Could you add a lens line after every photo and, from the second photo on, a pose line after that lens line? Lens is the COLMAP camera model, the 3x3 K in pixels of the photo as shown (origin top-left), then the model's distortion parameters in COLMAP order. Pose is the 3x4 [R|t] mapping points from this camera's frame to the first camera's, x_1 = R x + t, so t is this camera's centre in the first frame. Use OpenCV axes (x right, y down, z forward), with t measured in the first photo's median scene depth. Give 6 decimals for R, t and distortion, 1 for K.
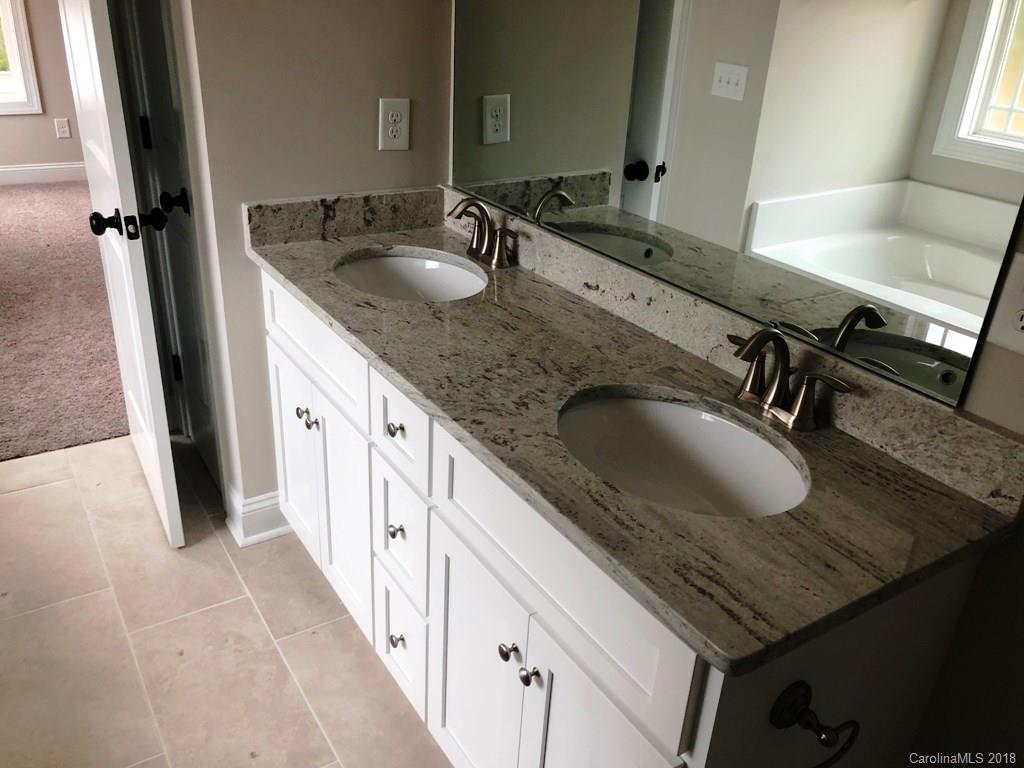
lens RADIAL K [[838.9, 0, 512.0], [0, 838.9, 384.0], [0, 0, 1]] dist [0.093916, -0.228244]
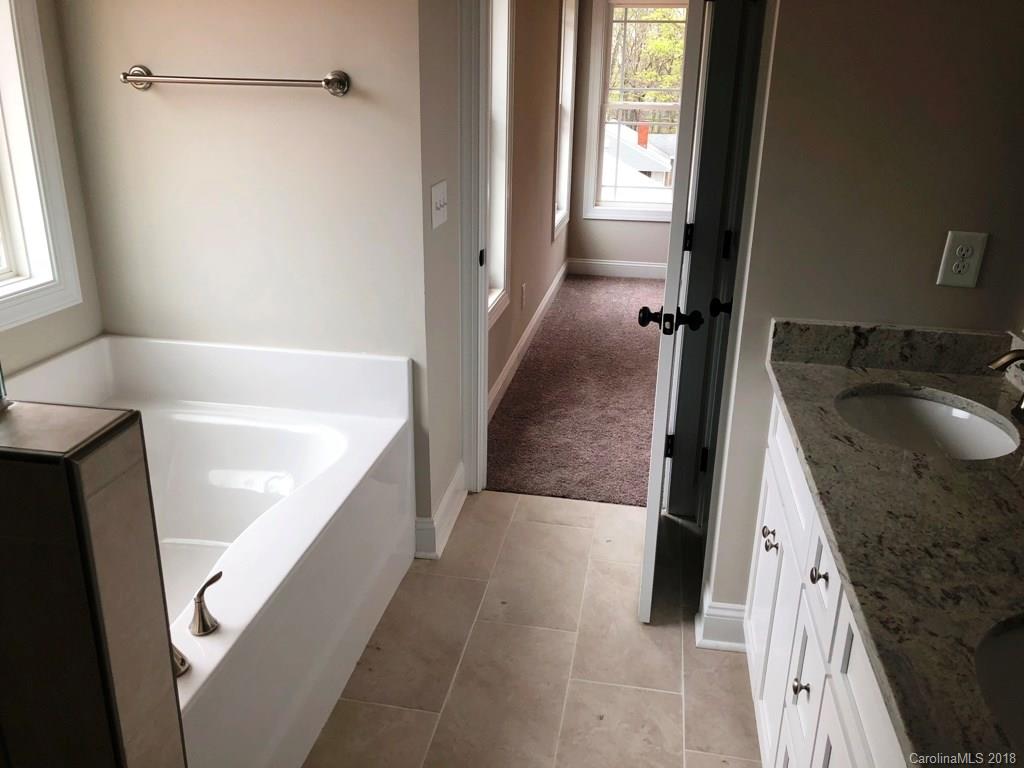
lens RADIAL K [[836.8, 0, 524.8], [0, 836.8, 376.2], [0, 0, 1]] dist [0.082643, -0.120822]
pose [[0.737290, 0.192045, -0.647705, 0.132825], [-0.282264, 0.958620, -0.037072, -0.022219], [0.613783, 0.210156, 0.760989, 0.049313]]
